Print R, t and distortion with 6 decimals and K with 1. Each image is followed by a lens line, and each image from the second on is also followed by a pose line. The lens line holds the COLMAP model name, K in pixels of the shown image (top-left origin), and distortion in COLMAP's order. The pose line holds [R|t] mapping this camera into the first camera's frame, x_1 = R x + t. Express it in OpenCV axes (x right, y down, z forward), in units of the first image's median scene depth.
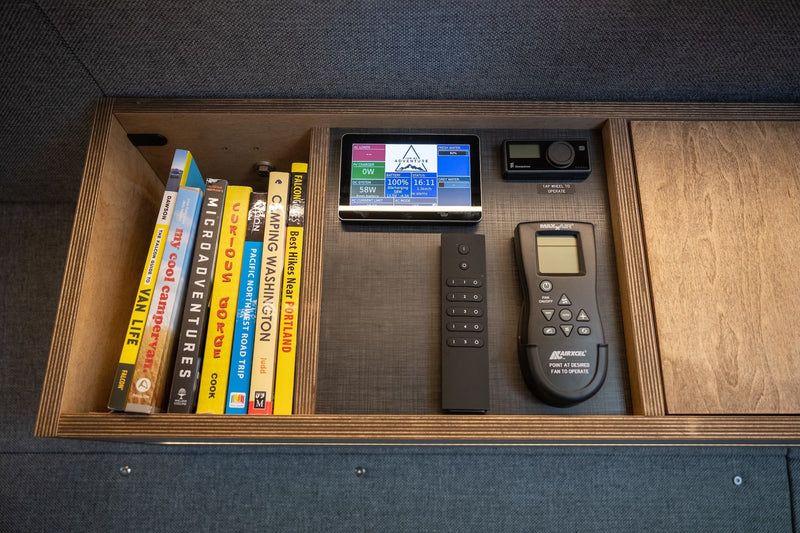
lens RADIAL K [[569.9, 0, 400.3], [0, 569.9, 267.6], [0, 0, 1]] dist [0.001890, -0.001696]
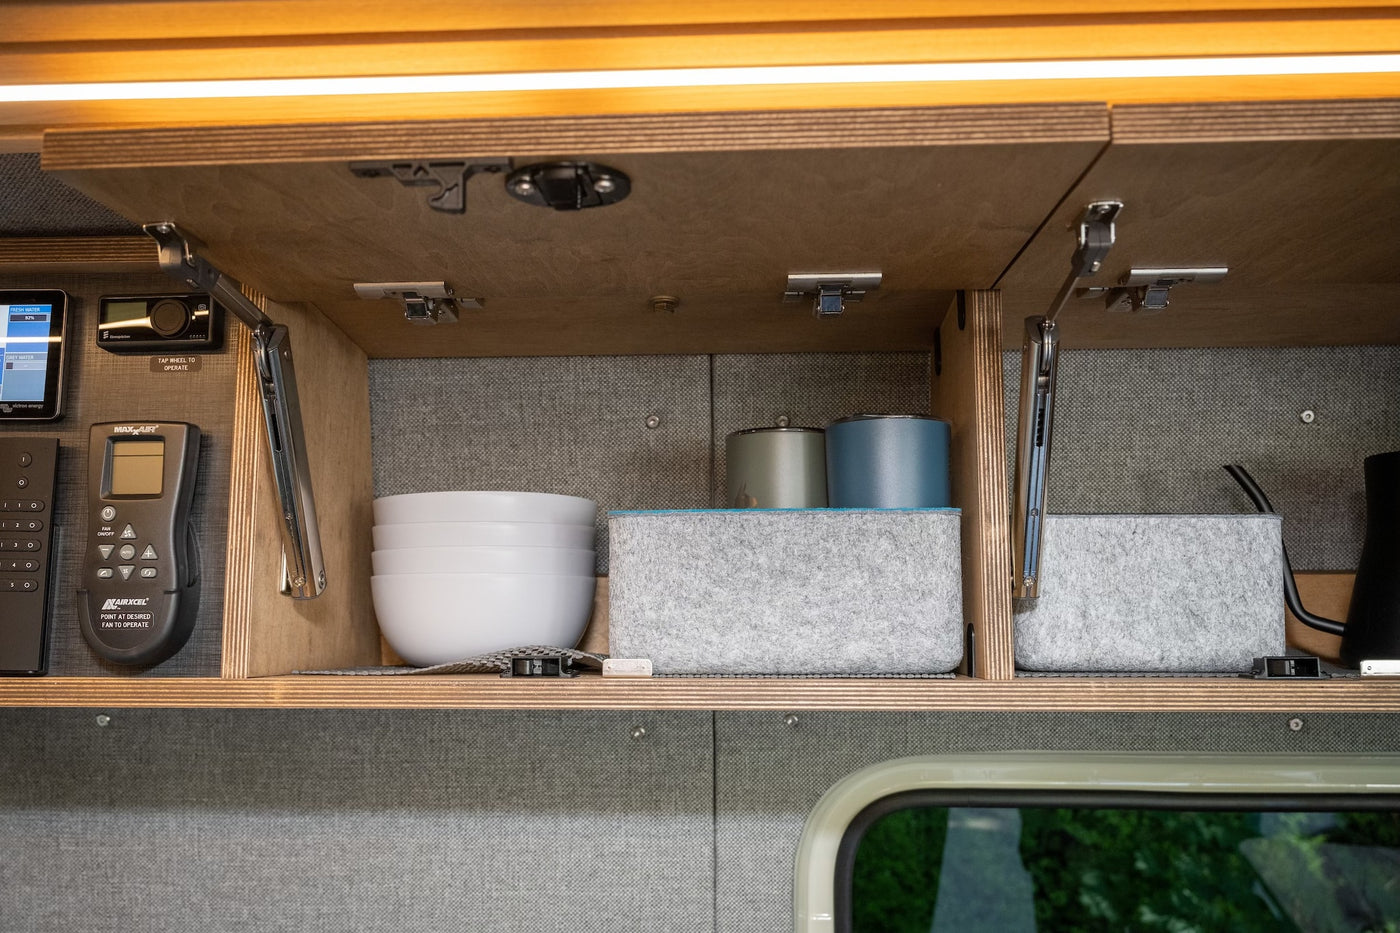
lens RADIAL K [[1159.4, 0, 699.7], [0, 1159.4, 465.9], [0, 0, 1]] dist [0.005570, 0.001534]
pose [[0.997495, -0.011490, -0.069795, 1.127008], [0.023934, 0.983342, 0.180181, -0.284066], [0.066562, -0.181400, 0.981154, -0.449766]]
